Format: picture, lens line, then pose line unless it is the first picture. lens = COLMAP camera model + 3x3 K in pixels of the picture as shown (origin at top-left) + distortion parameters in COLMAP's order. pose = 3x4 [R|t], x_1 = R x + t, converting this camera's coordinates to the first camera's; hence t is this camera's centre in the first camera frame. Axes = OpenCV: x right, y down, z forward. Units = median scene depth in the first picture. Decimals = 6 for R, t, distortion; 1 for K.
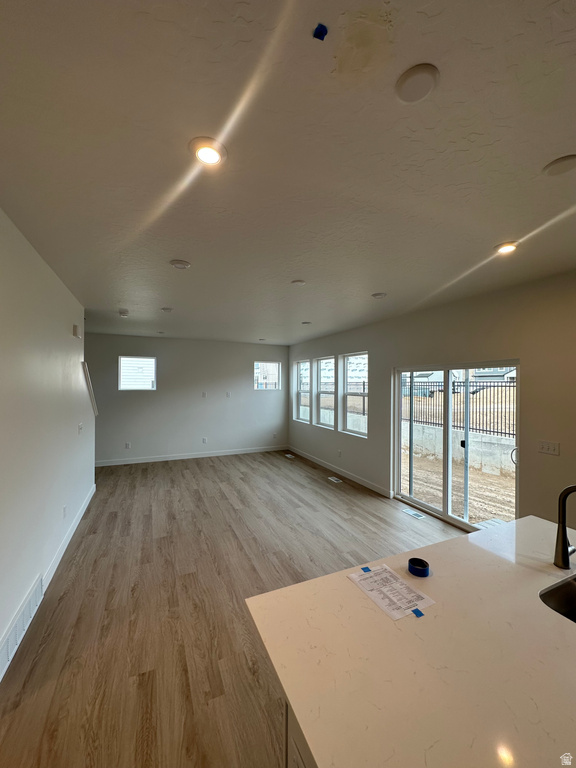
lens RADIAL K [[308.4, 0, 288.0], [0, 308.4, 383.2], [0, 0, 1]] dist [-0.001045, 0.000073]
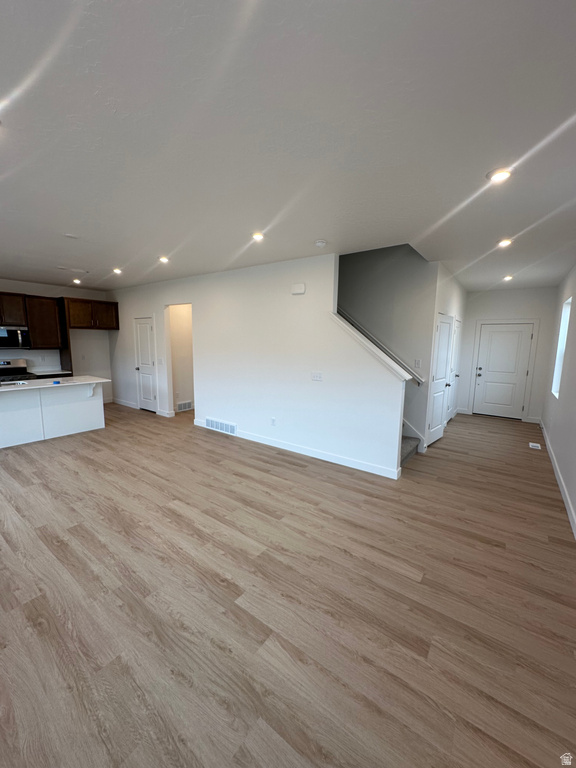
lens RADIAL K [[308.4, 0, 291.2], [0, 308.4, 382.3], [0, 0, 1]] dist [-0.001045, 0.000073]
pose [[-0.868400, 0.048587, -0.493478, -0.058013], [-0.016961, 0.991695, 0.127488, 0.029181], [0.495574, 0.119080, -0.860364, 1.807076]]
